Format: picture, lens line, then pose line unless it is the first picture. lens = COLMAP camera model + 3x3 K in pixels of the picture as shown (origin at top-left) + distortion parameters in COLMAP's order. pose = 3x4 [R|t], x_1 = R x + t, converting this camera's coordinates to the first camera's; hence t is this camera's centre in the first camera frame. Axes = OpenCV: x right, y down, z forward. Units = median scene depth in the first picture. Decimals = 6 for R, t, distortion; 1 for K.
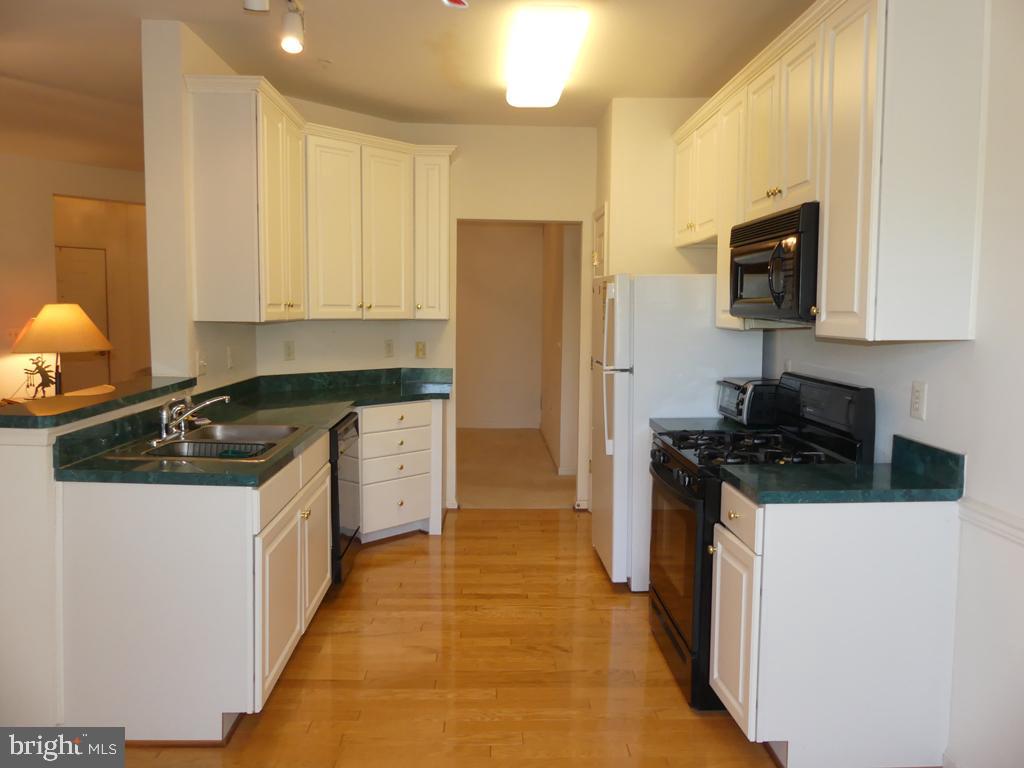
lens RADIAL K [[762.1, 0, 513.9], [0, 762.1, 389.2], [0, 0, 1]] dist [-0.003998, 0.003116]
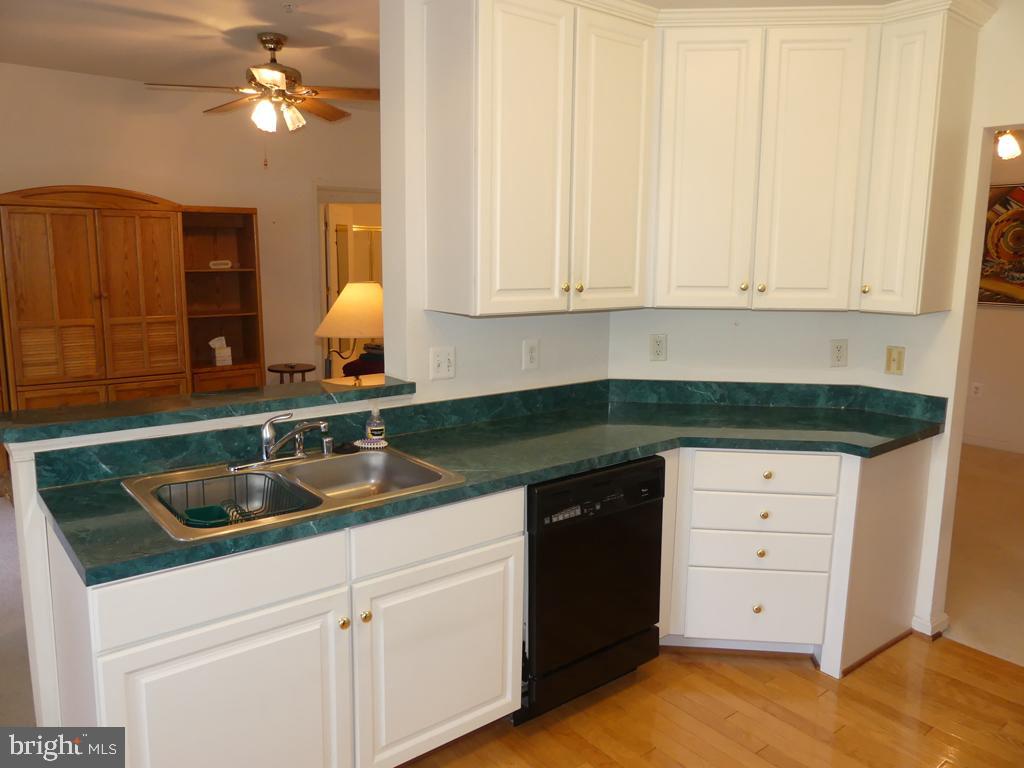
lens RADIAL K [[765.8, 0, 512.0], [0, 765.8, 384.0], [0, 0, 1]] dist [-0.016677, 0.008295]
pose [[0.600174, 0.125936, -0.789893, 0.204265], [-0.085960, 0.991964, 0.092839, -0.074324], [0.795237, 0.012179, 0.606176, 0.472496]]
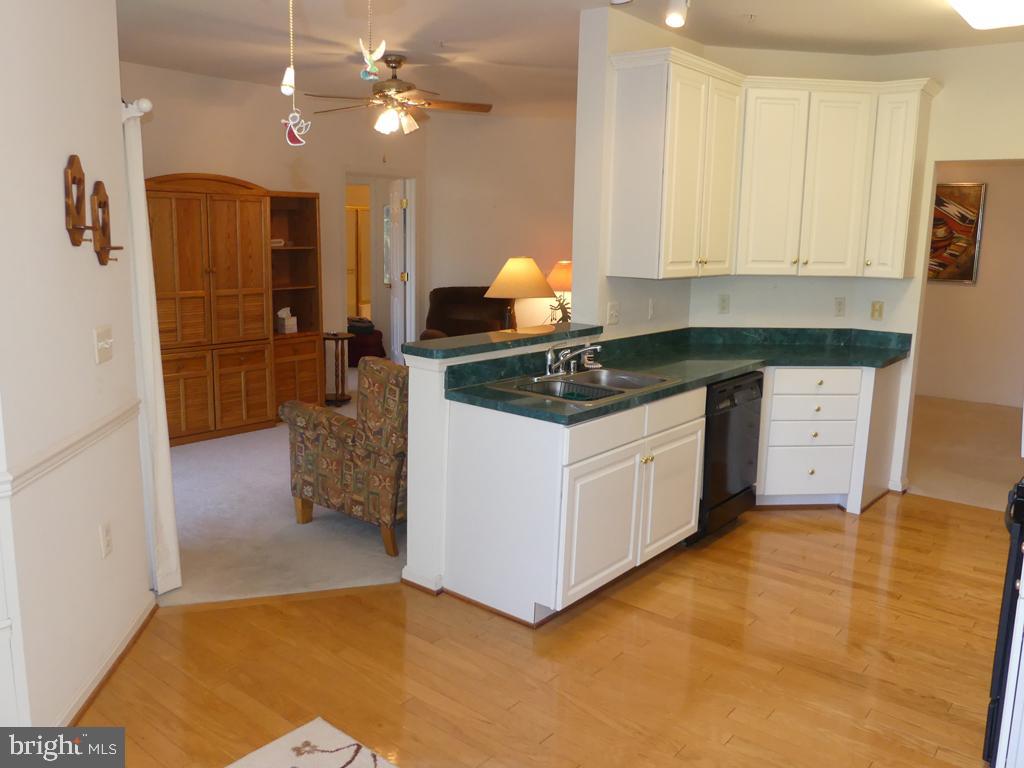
lens RADIAL K [[824.2, 0, 513.7], [0, 824.2, 387.7], [0, 0, 1]] dist [-0.041196, 0.000298]
pose [[0.751896, 0.120767, -0.648126, 0.226205], [-0.076048, 0.992405, 0.096693, -0.025770], [0.654881, -0.023415, 0.755369, -0.012175]]
